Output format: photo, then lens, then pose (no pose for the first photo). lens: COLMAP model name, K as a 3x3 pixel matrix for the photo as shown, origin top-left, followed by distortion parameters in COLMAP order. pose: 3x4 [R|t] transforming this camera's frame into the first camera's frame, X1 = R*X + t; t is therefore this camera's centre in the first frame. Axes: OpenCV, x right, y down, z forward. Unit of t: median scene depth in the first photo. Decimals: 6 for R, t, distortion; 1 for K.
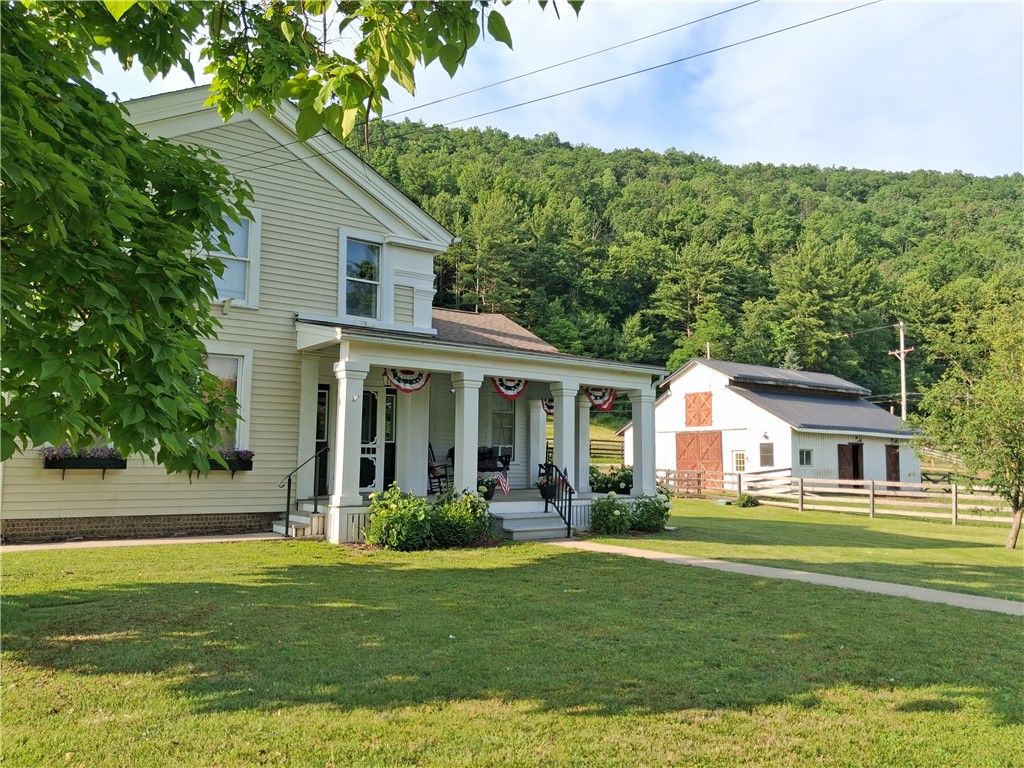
lens RADIAL K [[810.4, 0, 536.6], [0, 810.4, 373.6], [0, 0, 1]] dist [0.043719, -0.083908]
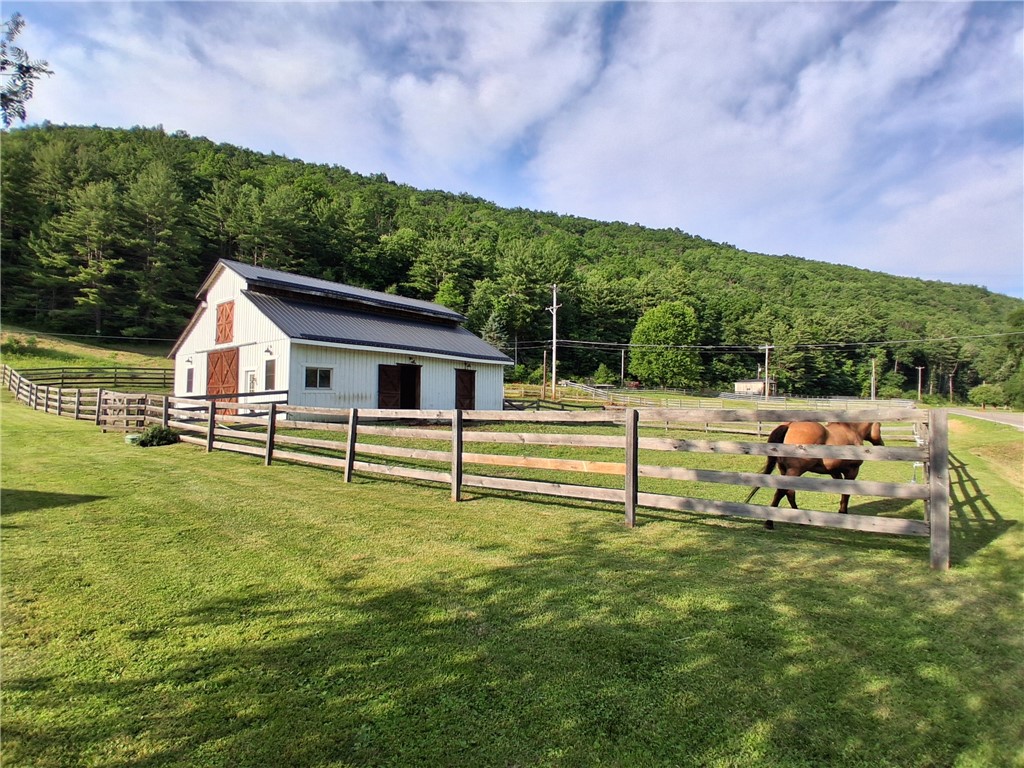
lens RADIAL K [[507.5, 0, 509.9], [0, 507.5, 374.0], [0, 0, 1]] dist [-0.042525, -0.013578]
pose [[0.973886, 0.013195, 0.226652, 0.121149], [-0.026555, 0.998078, 0.055998, 0.019983], [-0.225478, -0.060554, 0.972365, 0.144576]]
